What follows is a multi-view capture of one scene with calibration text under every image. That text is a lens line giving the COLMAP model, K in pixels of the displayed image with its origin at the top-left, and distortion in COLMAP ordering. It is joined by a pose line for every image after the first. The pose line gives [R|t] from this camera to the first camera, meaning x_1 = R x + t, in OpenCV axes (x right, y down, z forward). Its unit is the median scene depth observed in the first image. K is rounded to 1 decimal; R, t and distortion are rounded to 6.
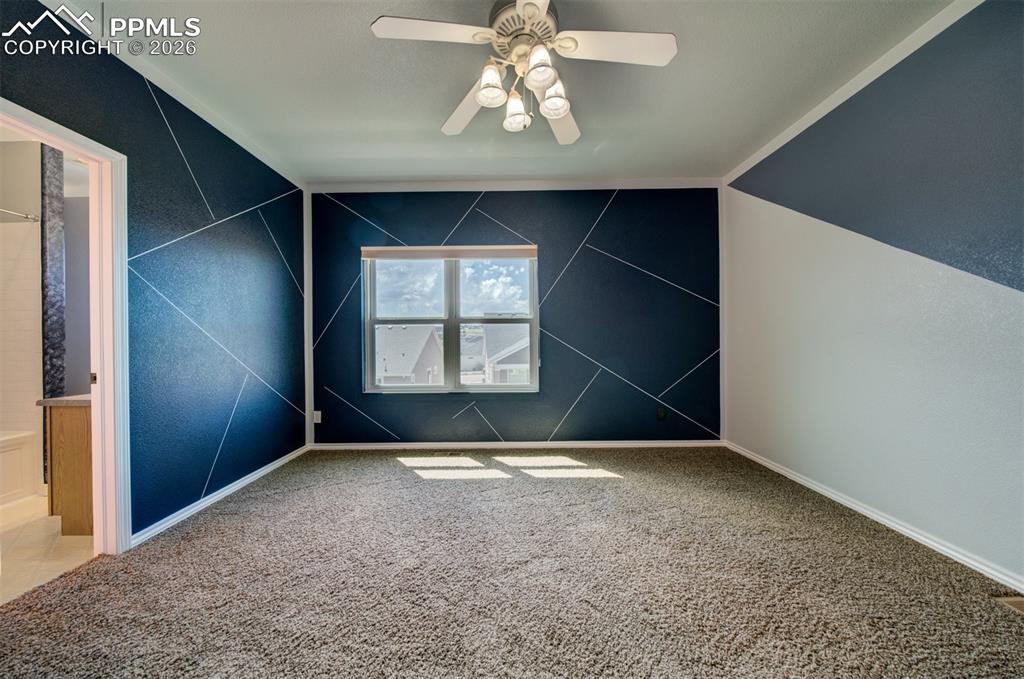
lens RADIAL K [[354.9, 0, 496.7], [0, 354.9, 337.8], [0, 0, 1]] dist [-0.000077, -0.000024]
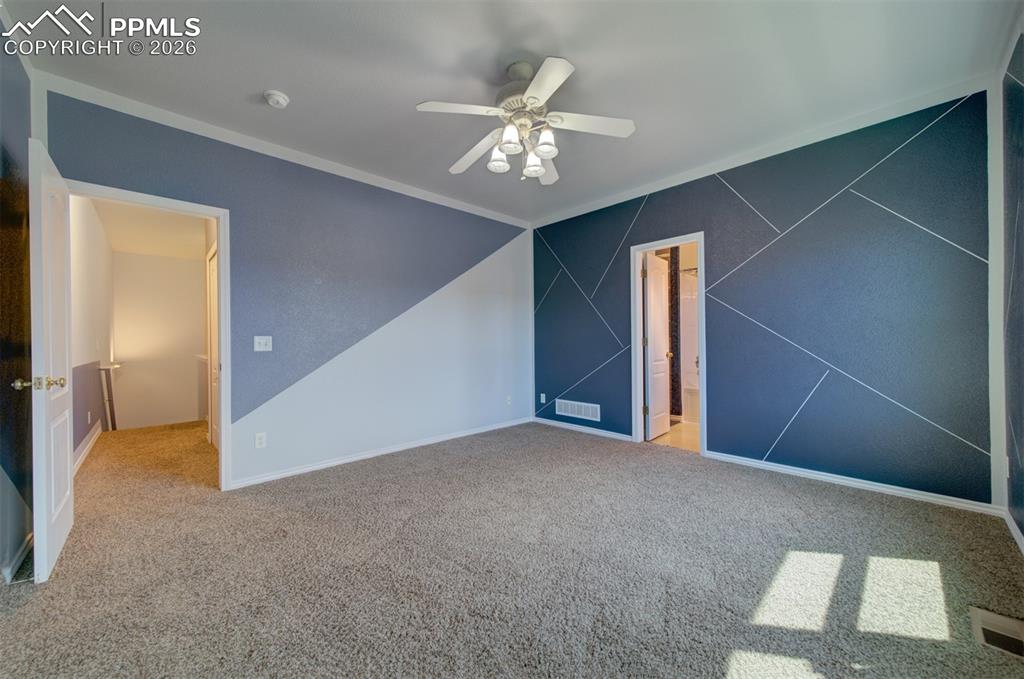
lens RADIAL K [[358.8, 0, 512.0], [0, 358.8, 339.5], [0, 0, 1]] dist [0.001880, 0.000060]
pose [[-0.691827, 0.022018, -0.721727, 0.691920], [0.016357, 0.999756, 0.014820, -0.012999], [0.721878, -0.001552, -0.692019, 1.215569]]
